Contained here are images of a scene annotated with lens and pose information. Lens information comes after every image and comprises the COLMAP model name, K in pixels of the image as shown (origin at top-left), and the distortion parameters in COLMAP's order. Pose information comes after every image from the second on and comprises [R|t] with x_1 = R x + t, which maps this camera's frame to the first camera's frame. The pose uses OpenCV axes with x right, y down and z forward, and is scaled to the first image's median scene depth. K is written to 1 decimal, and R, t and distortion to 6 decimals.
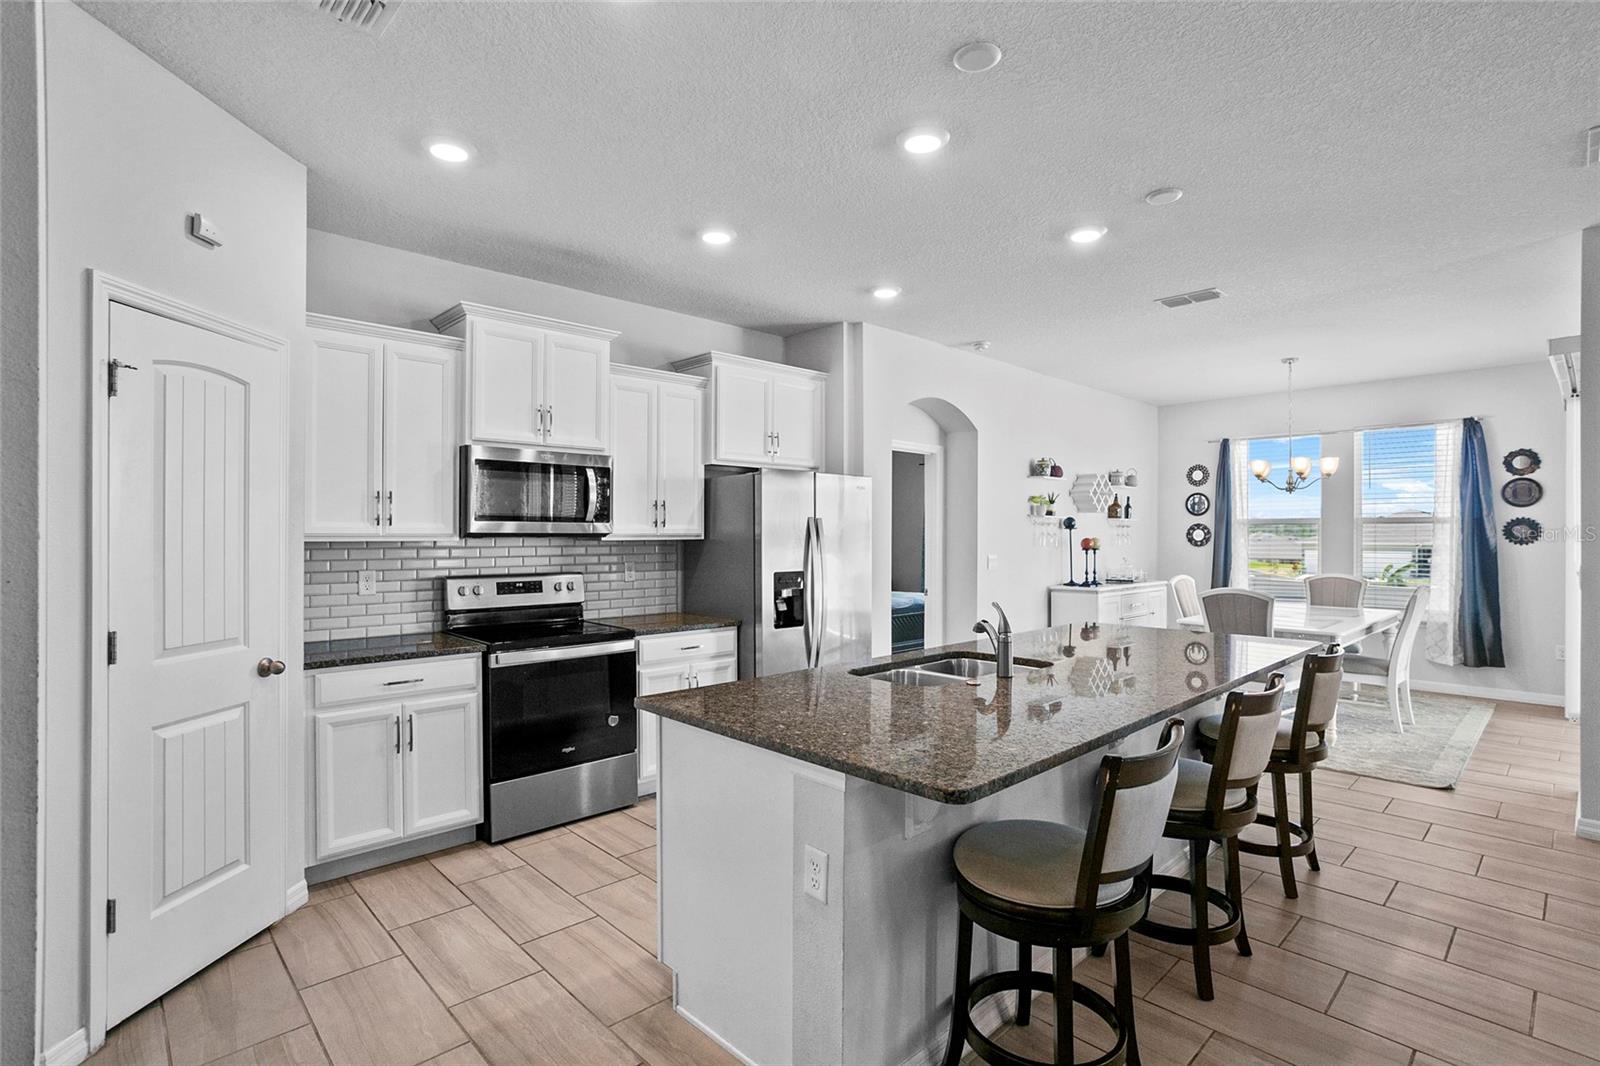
lens RADIAL K [[768.8, 0, 784.5], [0, 768.8, 533.0], [0, 0, 1]] dist [-0.012375, 0.007253]
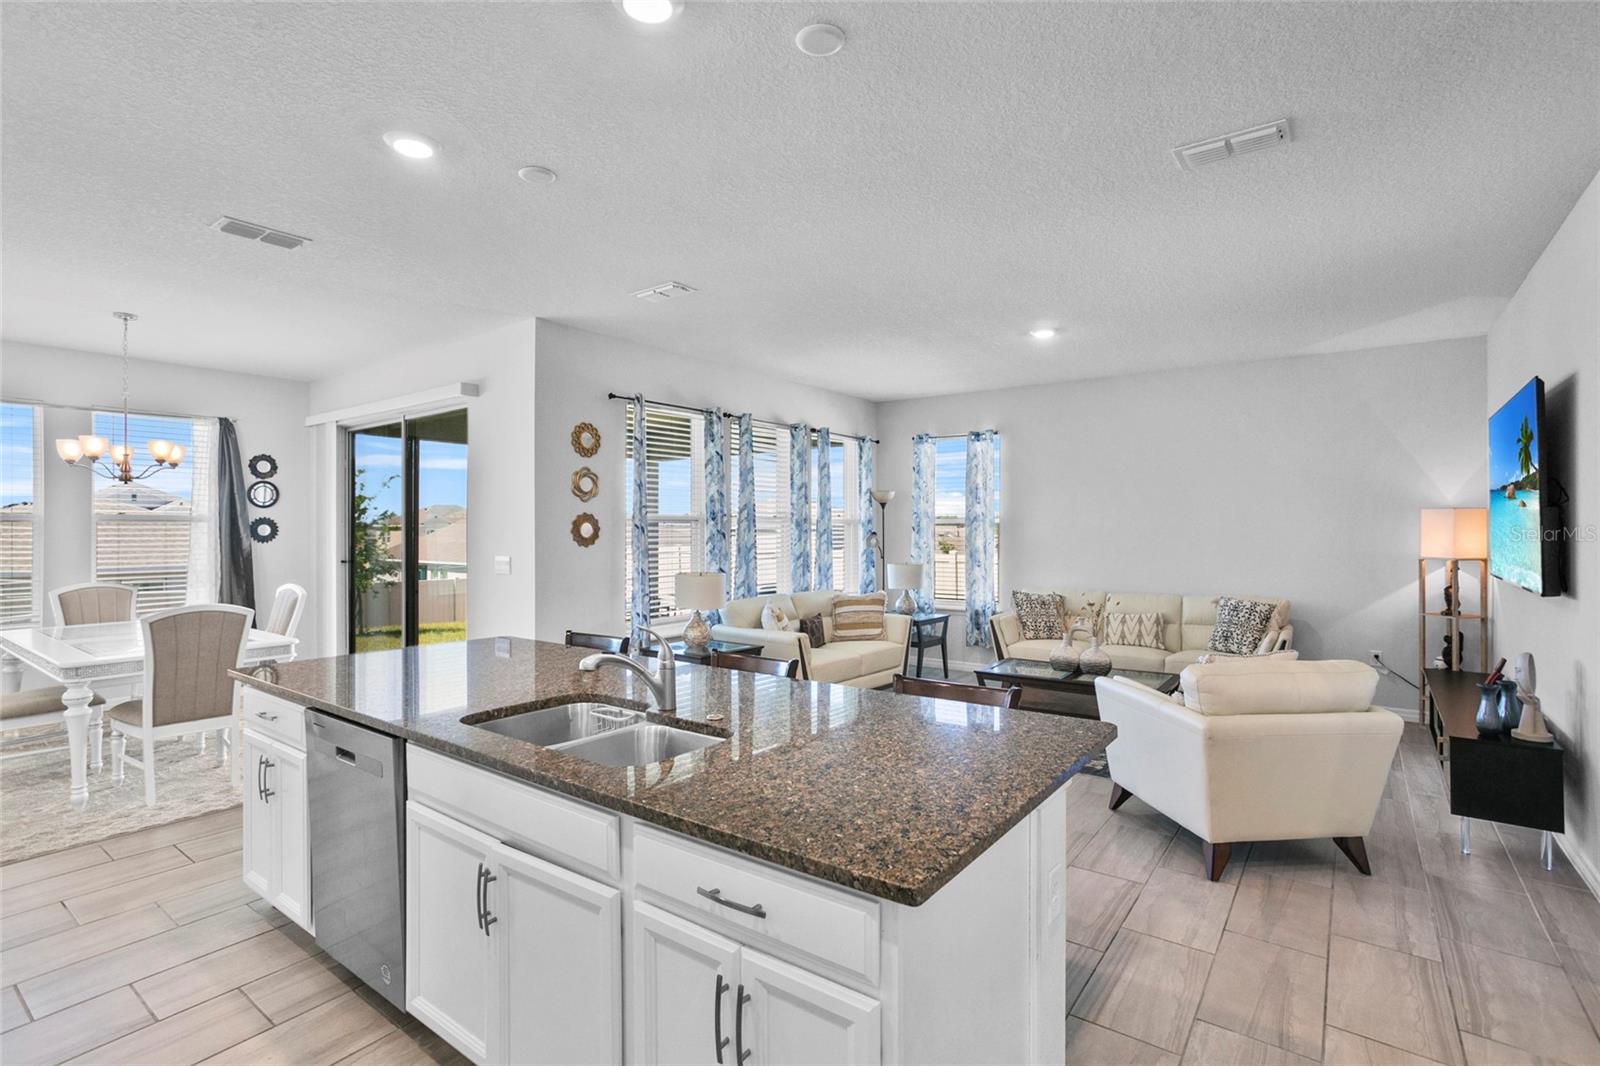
lens RADIAL K [[768.8, 0, 808.2], [0, 768.8, 531.2], [0, 0, 1]] dist [-0.012375, 0.007253]
pose [[-0.162870, -0.005632, 0.986632, -0.323073], [0.001969, 0.999980, 0.006033, -0.007830], [-0.986646, 0.002925, -0.162855, 0.571393]]
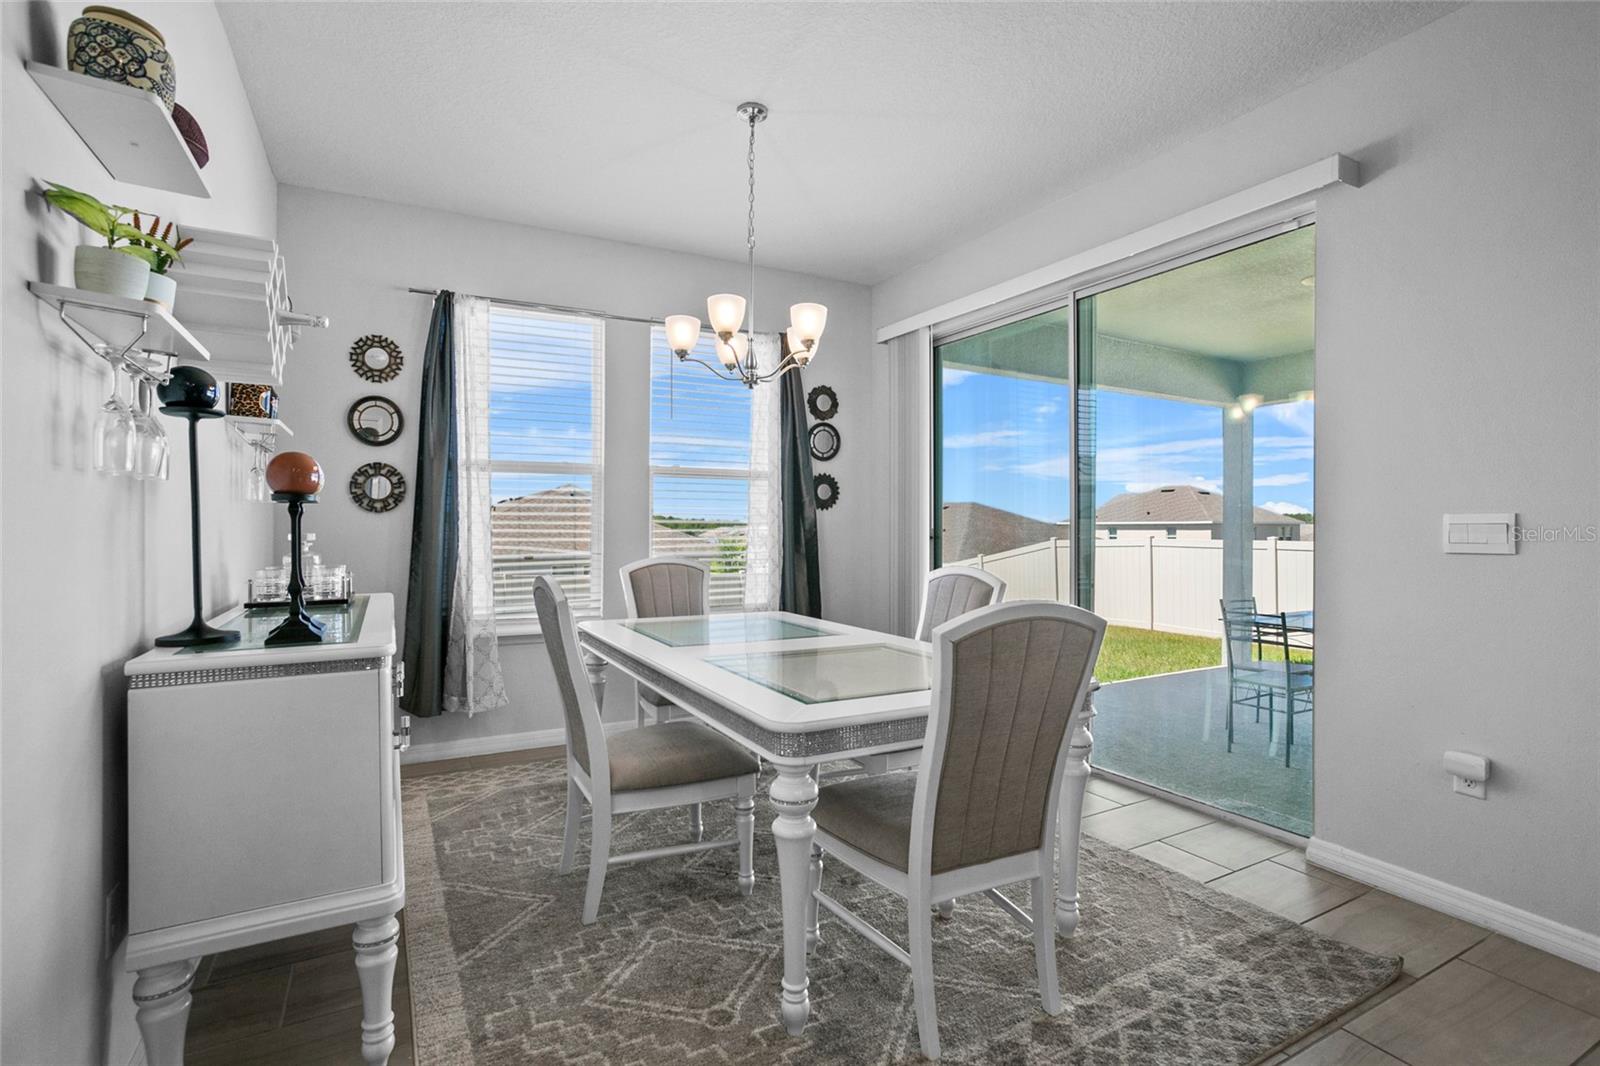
lens RADIAL K [[768.8, 0, 797.2], [0, 768.8, 524.8], [0, 0, 1]] dist [-0.012375, 0.007253]
pose [[0.249968, 0.002627, 0.968251, 0.276089], [-0.004232, 0.999990, -0.001621, 0.045057], [-0.968245, -0.003692, 0.249976, 1.143798]]
